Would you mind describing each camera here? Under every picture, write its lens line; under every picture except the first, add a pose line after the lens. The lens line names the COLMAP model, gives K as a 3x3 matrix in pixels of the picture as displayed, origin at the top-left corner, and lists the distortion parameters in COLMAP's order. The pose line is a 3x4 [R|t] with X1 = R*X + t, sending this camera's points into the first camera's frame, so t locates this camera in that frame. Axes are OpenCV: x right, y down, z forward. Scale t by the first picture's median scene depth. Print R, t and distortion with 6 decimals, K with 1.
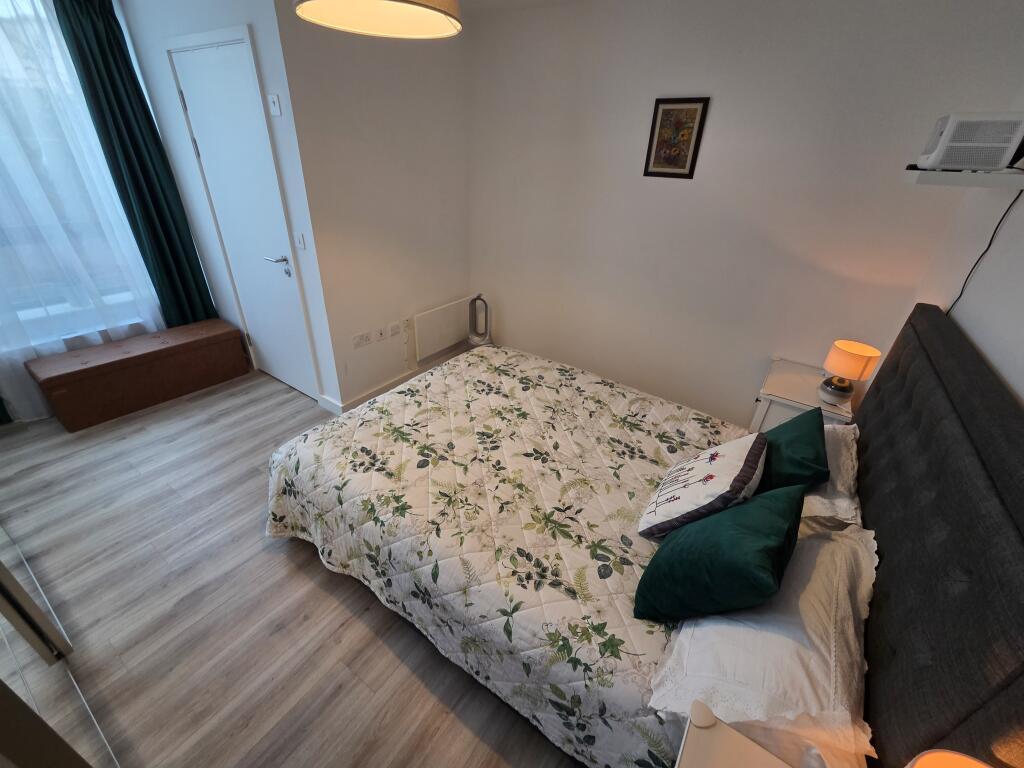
lens RADIAL K [[419.5, 0, 513.3], [0, 419.5, 386.5], [0, 0, 1]] dist [0.003605, 0.000312]
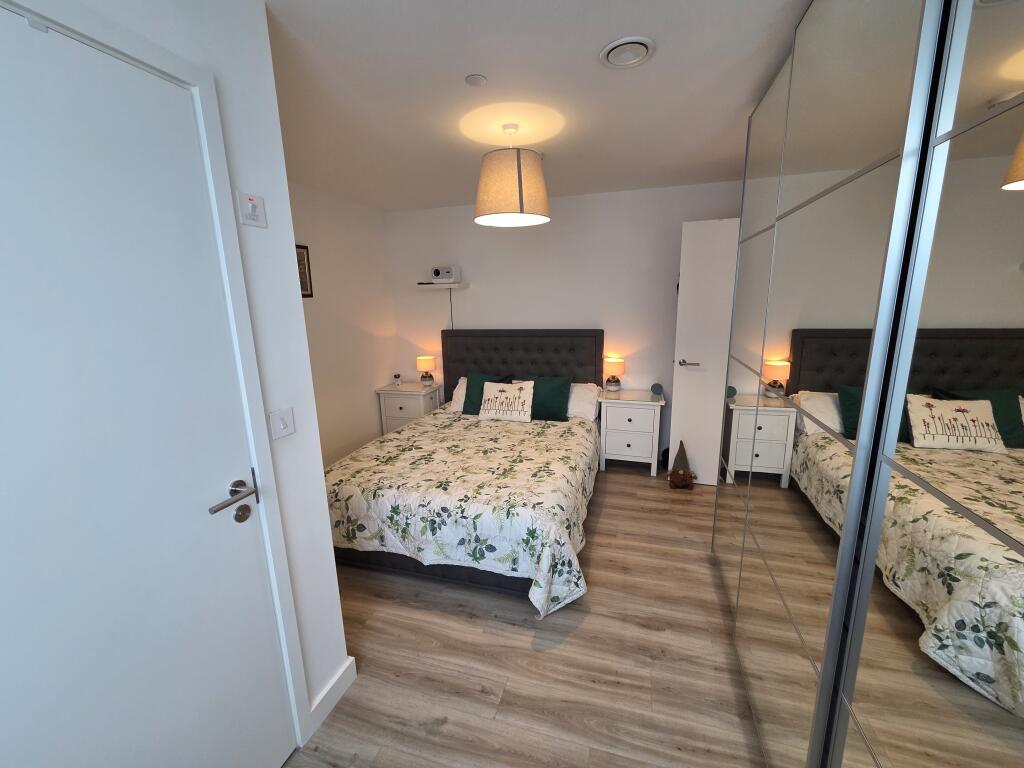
lens RADIAL K [[419.5, 0, 510.8], [0, 419.5, 382.6], [0, 0, 1]] dist [0.003605, 0.000312]
pose [[-0.300839, -0.231238, 0.925216, -1.378767], [0.477850, 0.803037, 0.356078, -0.552907], [-0.825321, 0.549237, -0.131088, 0.978951]]
